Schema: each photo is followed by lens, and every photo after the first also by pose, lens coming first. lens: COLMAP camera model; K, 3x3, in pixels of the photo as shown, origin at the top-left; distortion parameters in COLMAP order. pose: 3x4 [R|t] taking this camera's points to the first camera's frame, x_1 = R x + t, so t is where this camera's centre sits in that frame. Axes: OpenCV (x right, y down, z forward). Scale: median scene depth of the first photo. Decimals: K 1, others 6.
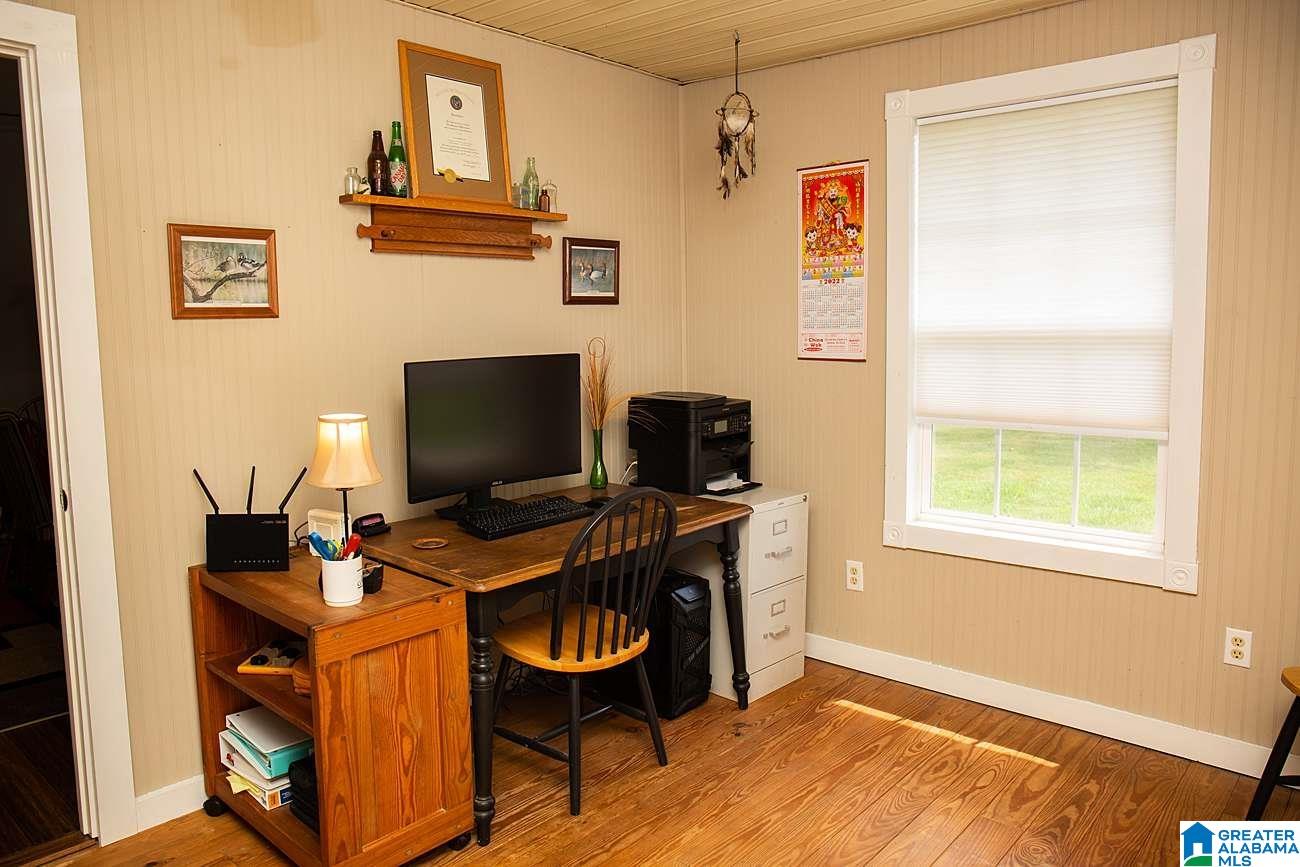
lens RADIAL K [[926.2, 0, 652.0], [0, 926.2, 422.7], [0, 0, 1]] dist [-0.085854, 0.076872]
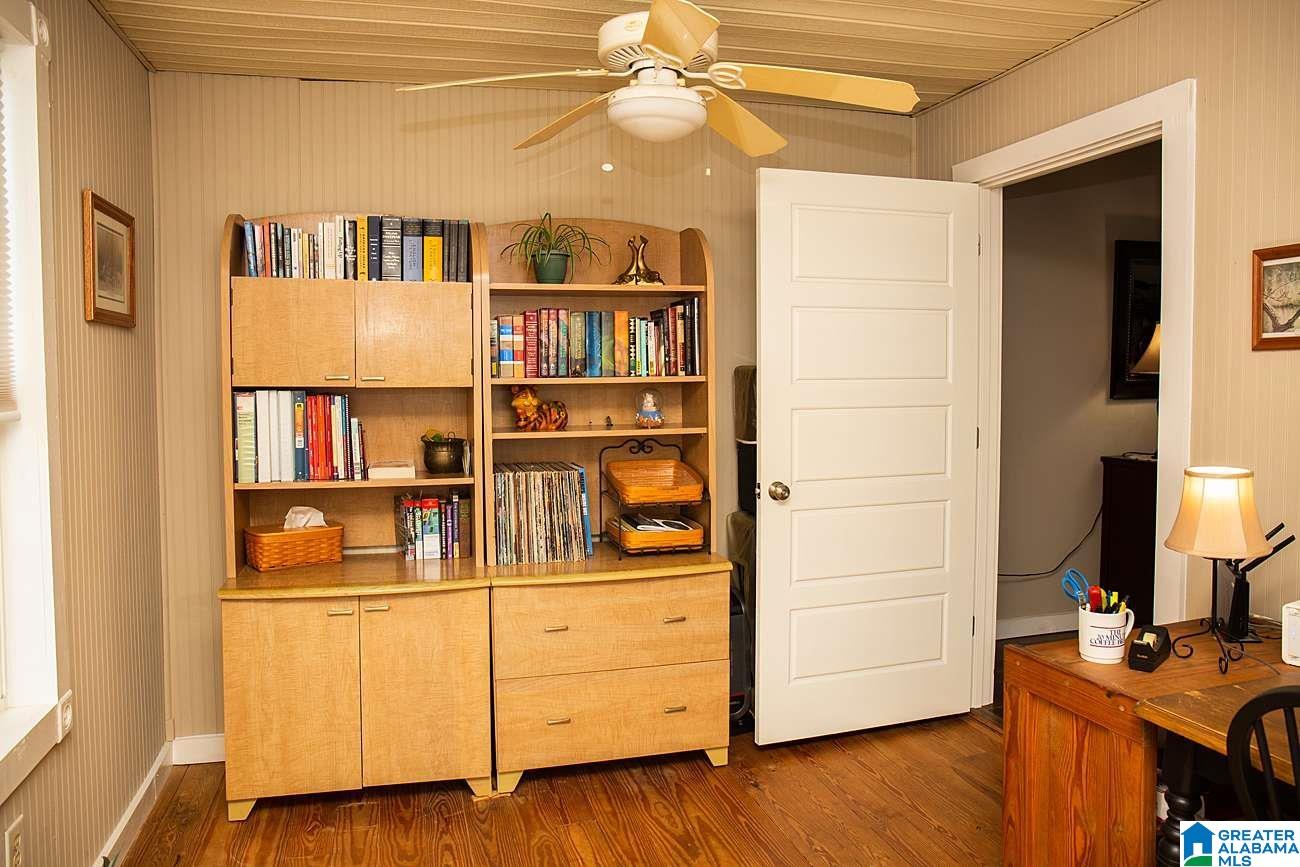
lens RADIAL K [[926.2, 0, 652.4], [0, 926.2, 430.0], [0, 0, 1]] dist [-0.085854, 0.076872]
pose [[-0.541838, 0.063674, -0.838067, 0.607578], [-0.074634, 0.989542, 0.123436, -0.102227], [0.837162, 0.129430, -0.531420, 0.988217]]
